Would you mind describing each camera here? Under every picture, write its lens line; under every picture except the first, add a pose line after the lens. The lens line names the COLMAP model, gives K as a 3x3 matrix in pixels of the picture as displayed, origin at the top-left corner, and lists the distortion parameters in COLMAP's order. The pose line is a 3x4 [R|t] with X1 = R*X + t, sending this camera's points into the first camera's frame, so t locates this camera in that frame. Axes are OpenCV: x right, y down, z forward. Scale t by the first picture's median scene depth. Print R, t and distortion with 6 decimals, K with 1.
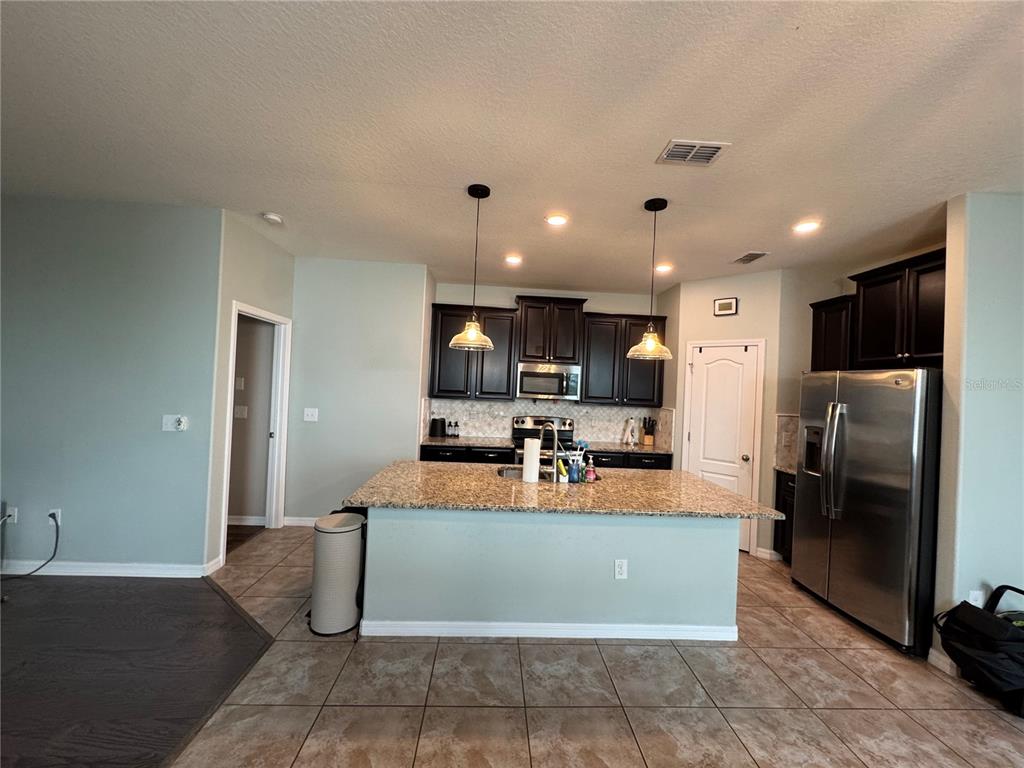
lens RADIAL K [[409.5, 0, 509.9], [0, 409.5, 383.1], [0, 0, 1]] dist [-0.003270, 0.001041]
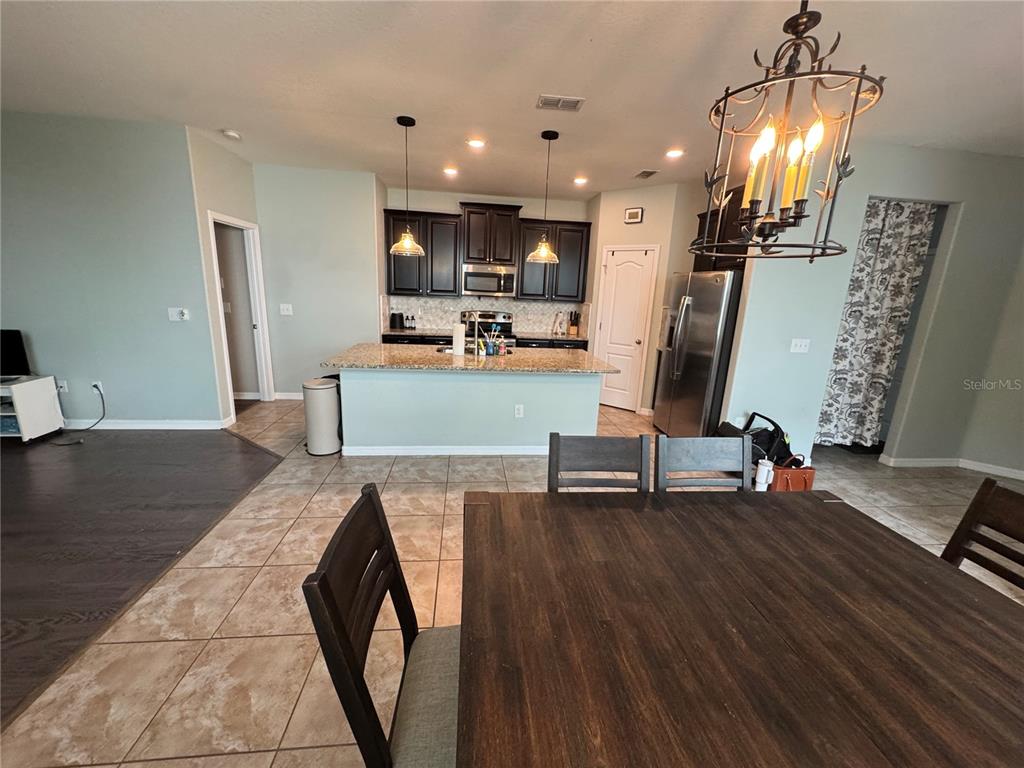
lens RADIAL K [[409.5, 0, 510.3], [0, 409.5, 382.6], [0, 0, 1]] dist [-0.003270, 0.001041]
pose [[0.998307, -0.014727, 0.056266, 0.128150], [0.001016, 0.971679, 0.236302, 0.004425], [-0.058152, -0.235845, 0.970049, -0.328514]]
